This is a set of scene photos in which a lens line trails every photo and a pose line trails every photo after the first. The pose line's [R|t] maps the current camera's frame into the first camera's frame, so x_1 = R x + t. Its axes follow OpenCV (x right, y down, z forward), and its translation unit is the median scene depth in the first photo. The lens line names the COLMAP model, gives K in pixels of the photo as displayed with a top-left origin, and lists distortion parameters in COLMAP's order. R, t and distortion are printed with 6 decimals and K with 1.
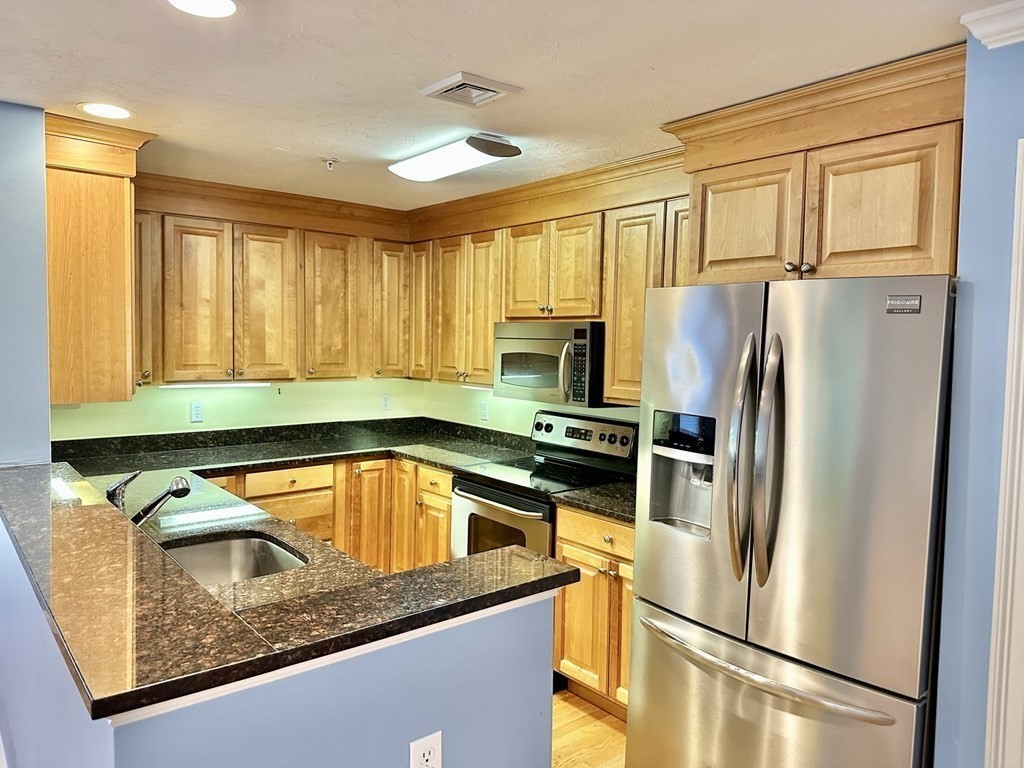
lens RADIAL K [[711.2, 0, 507.2], [0, 711.2, 379.9], [0, 0, 1]] dist [0.069574, -0.096053]
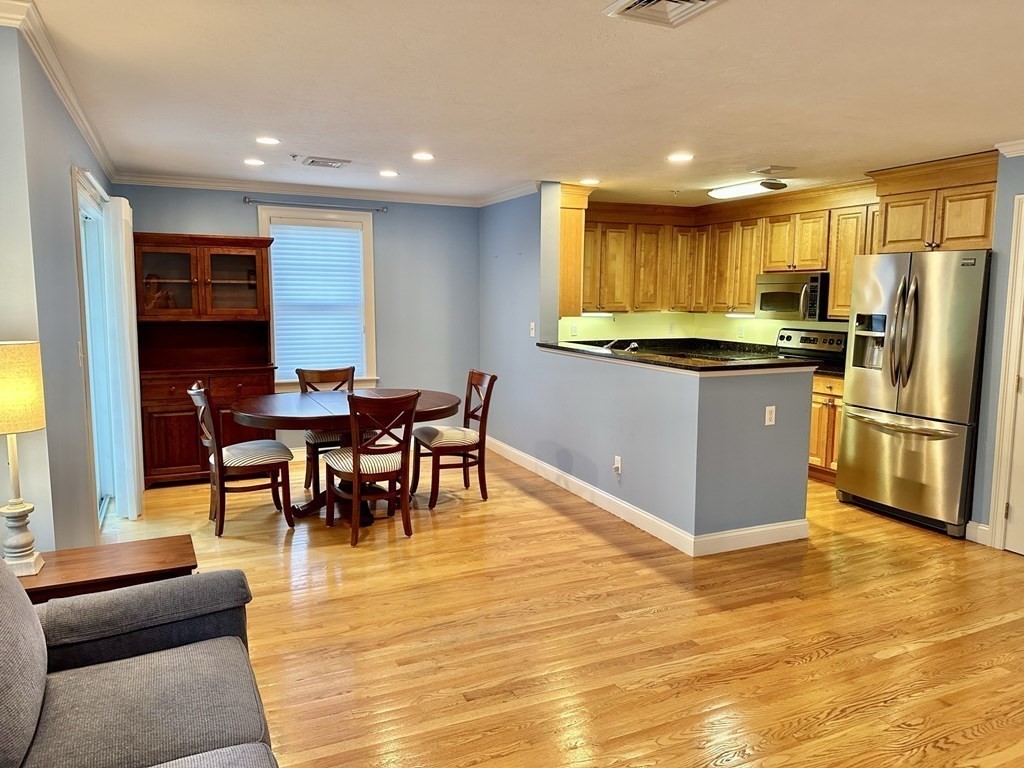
lens RADIAL K [[711.2, 0, 510.7], [0, 711.2, 380.8], [0, 0, 1]] dist [0.069574, -0.096053]
pose [[0.967282, 0.016751, -0.253151, -0.166684], [-0.001759, 0.998237, 0.059333, 0.079820], [0.253698, -0.056947, 0.965606, -0.914105]]
